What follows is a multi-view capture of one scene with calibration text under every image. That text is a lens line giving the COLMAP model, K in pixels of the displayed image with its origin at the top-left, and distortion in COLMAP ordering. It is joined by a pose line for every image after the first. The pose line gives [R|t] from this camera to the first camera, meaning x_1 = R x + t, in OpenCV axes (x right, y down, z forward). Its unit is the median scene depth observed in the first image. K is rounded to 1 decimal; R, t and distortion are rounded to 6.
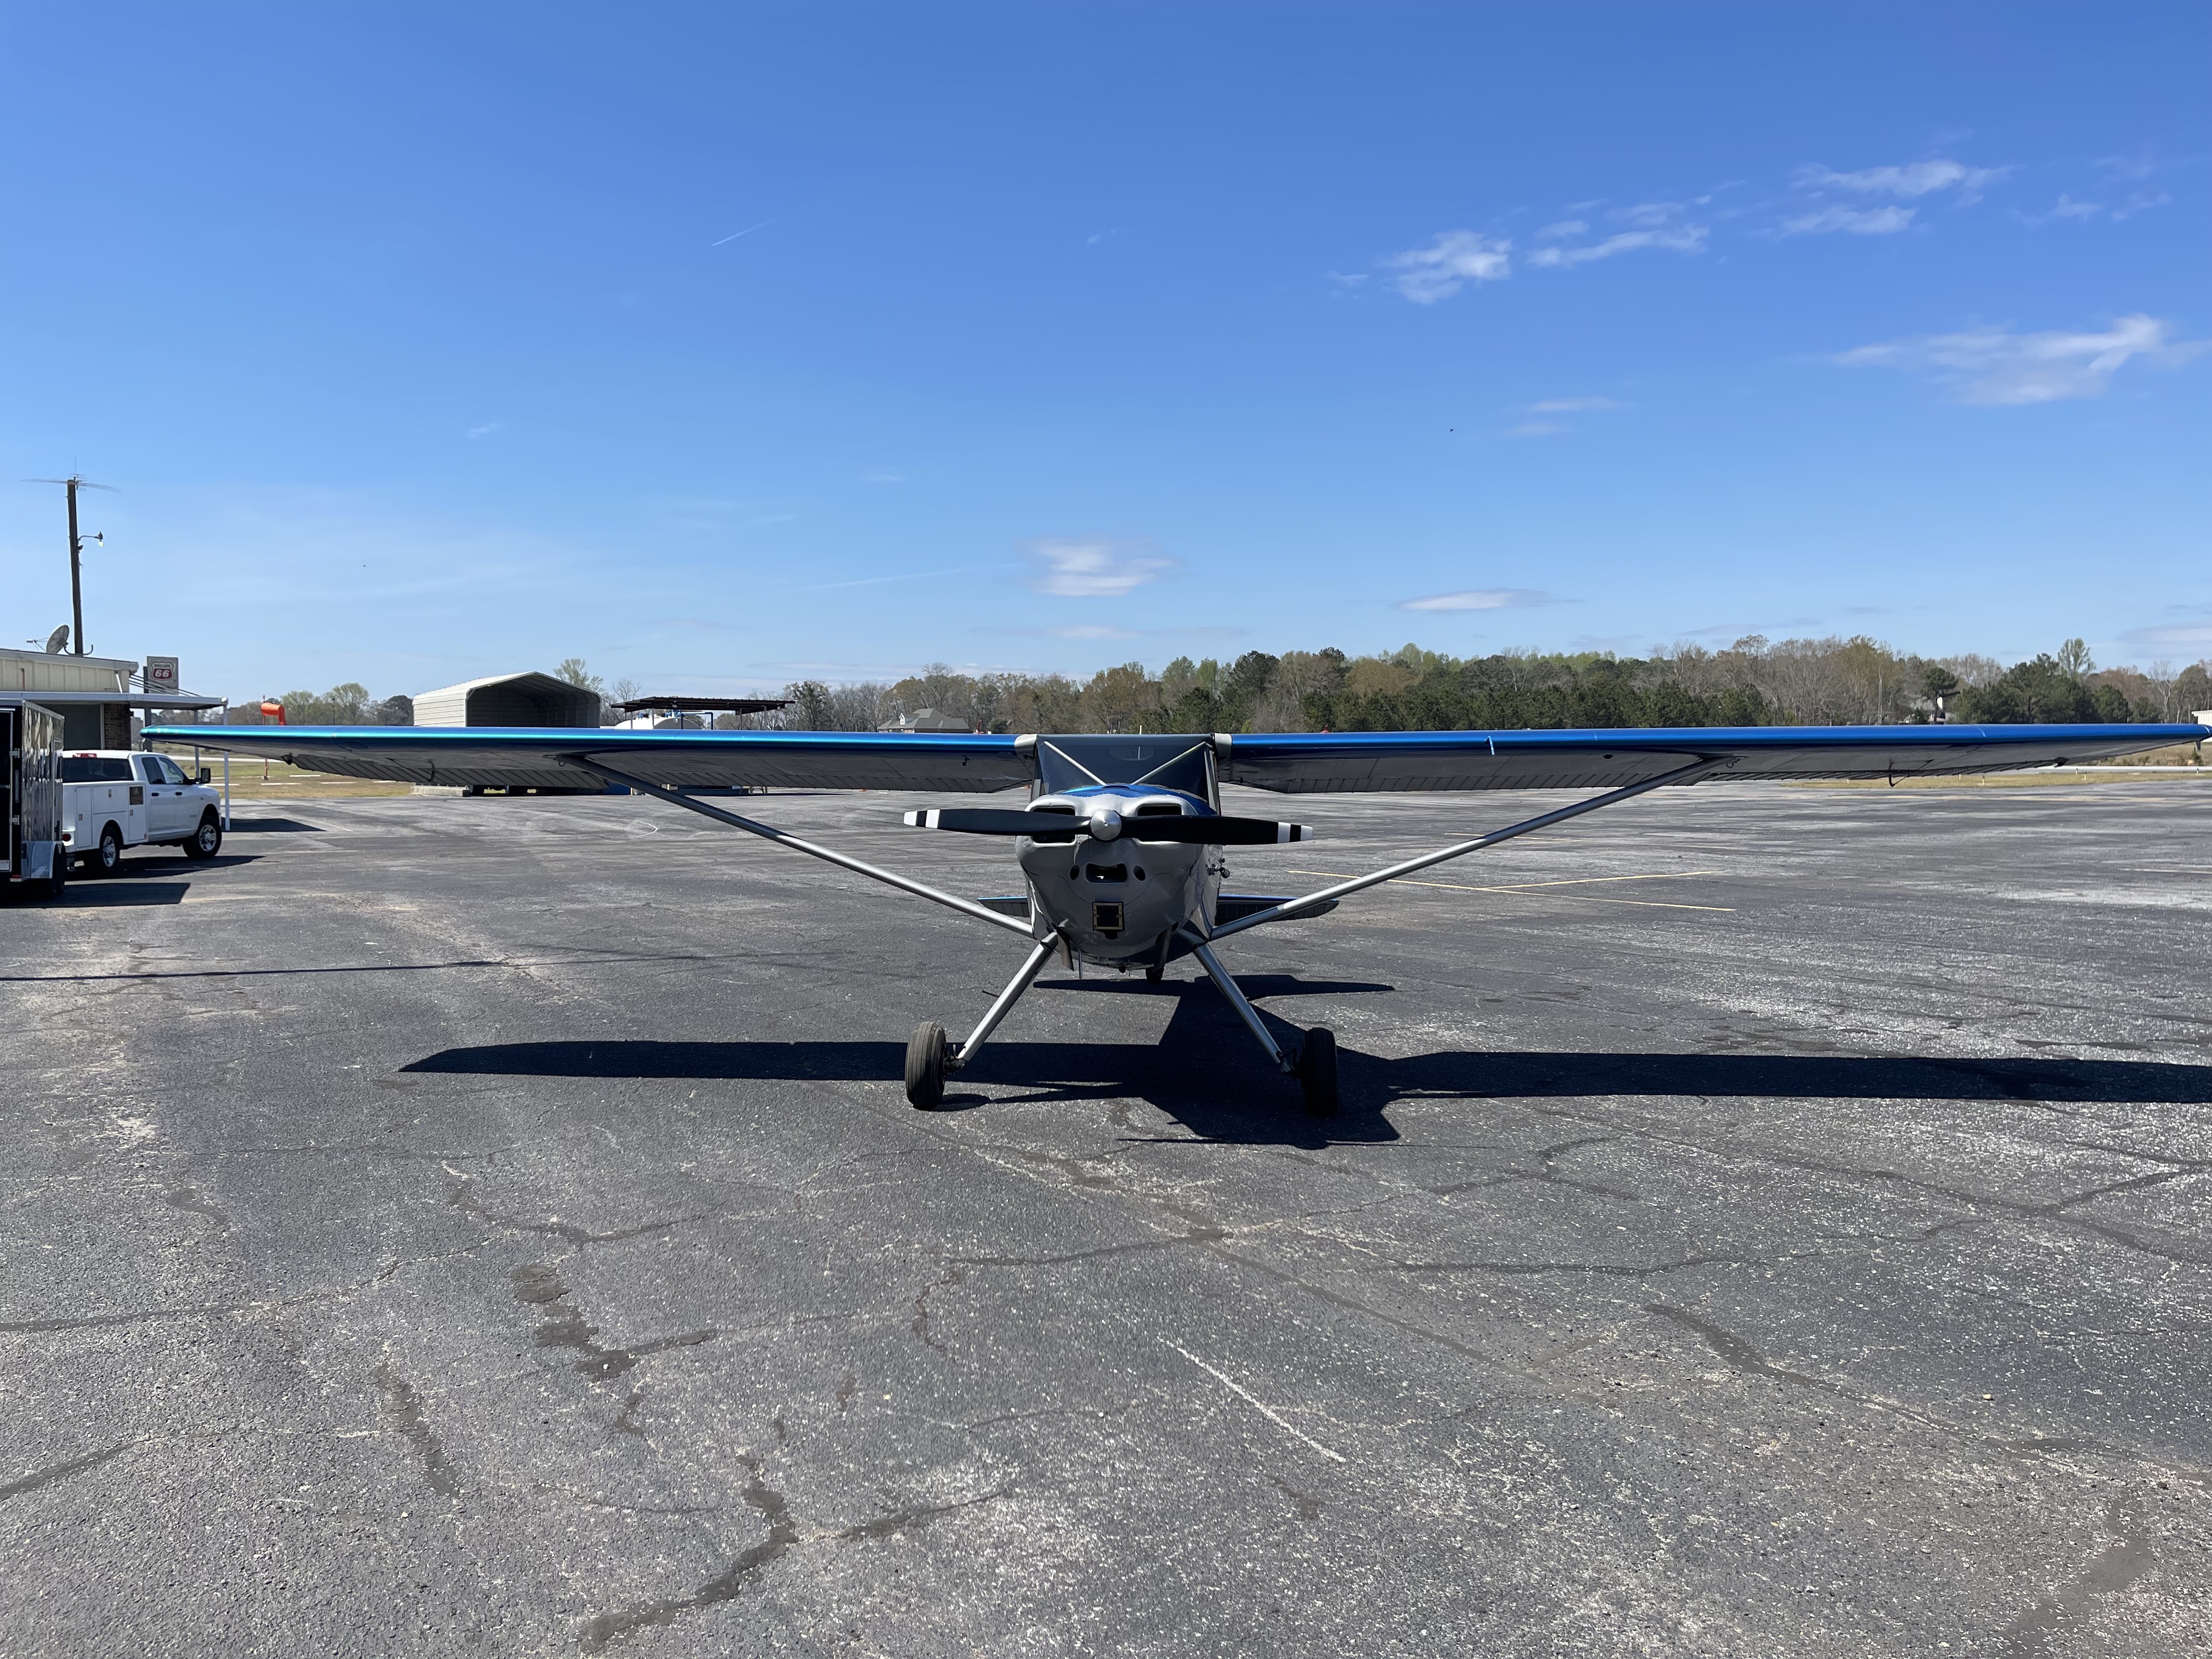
lens RADIAL K [[1674.4, 0, 1106.8], [0, 1674.4, 820.4], [0, 0, 1]] dist [0.092159, -0.127326]
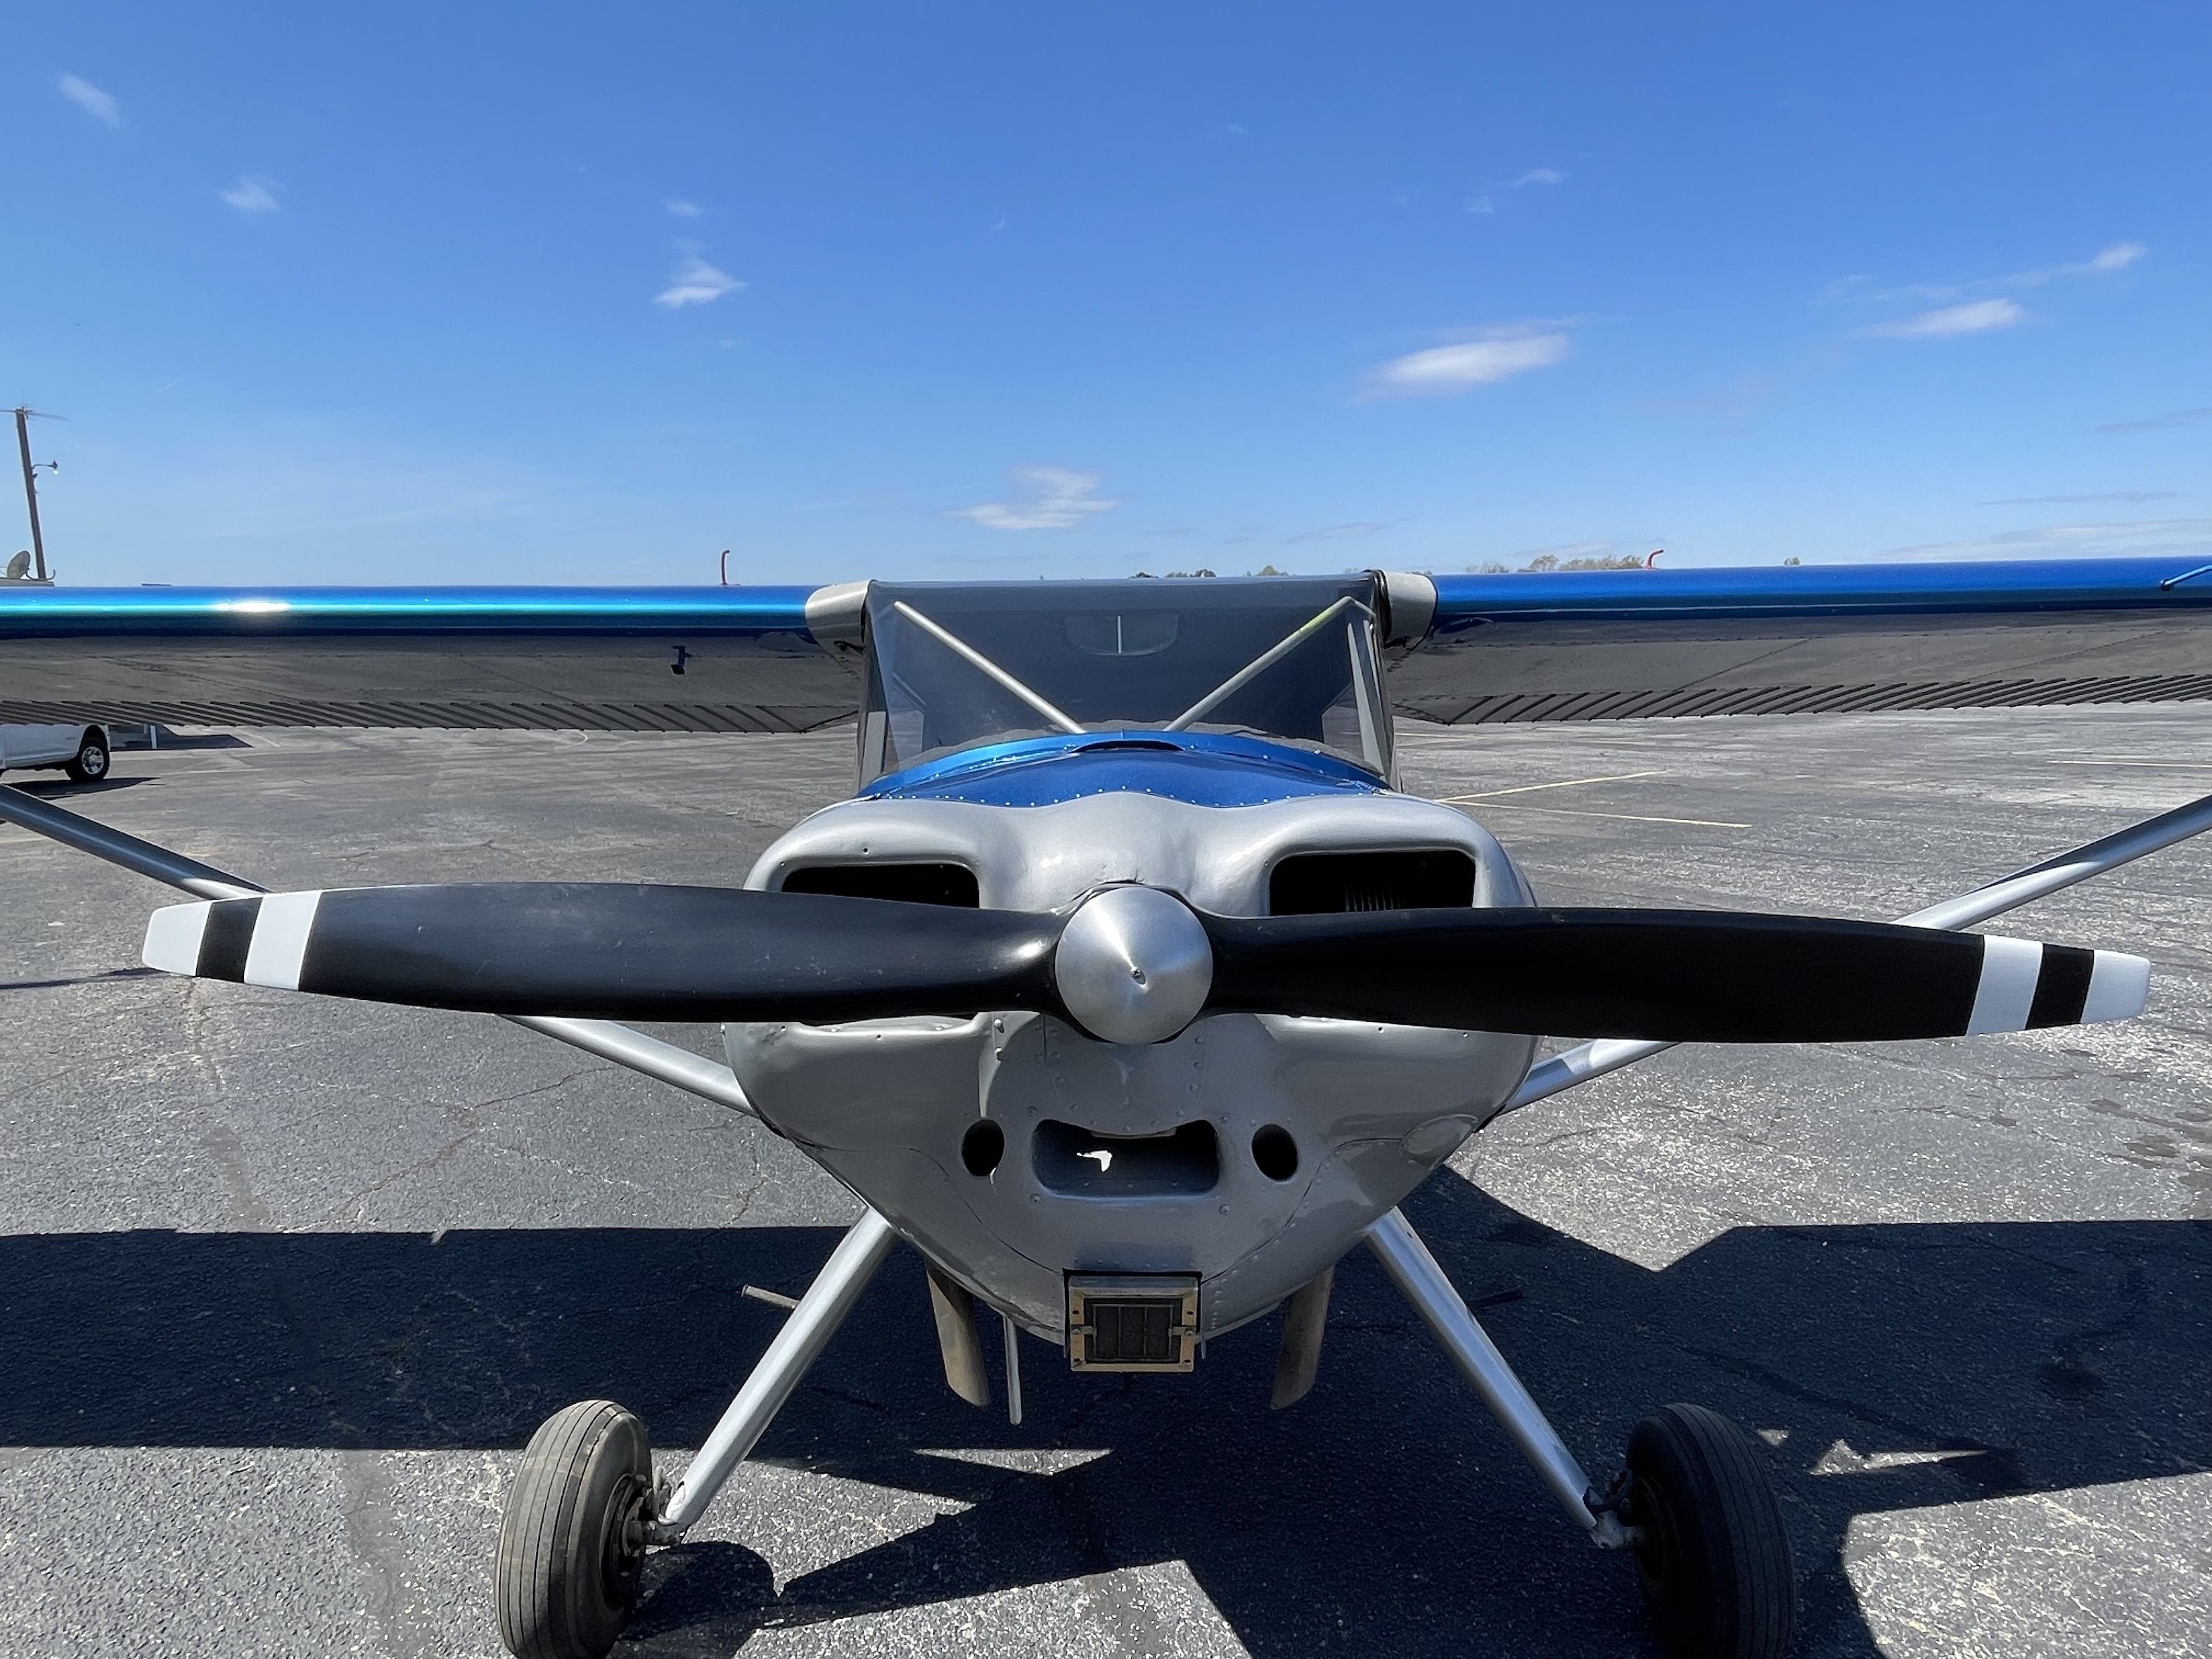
lens RADIAL K [[1427.6, 0, 1108.0], [0, 1427.6, 839.1], [0, 0, 1]] dist [-0.005266, -0.001998]
pose [[0.998077, -0.020000, 0.058663, -0.006256], [0.014965, 0.996264, 0.085048, -0.012753], [-0.060145, -0.084007, 0.994648, 0.396579]]
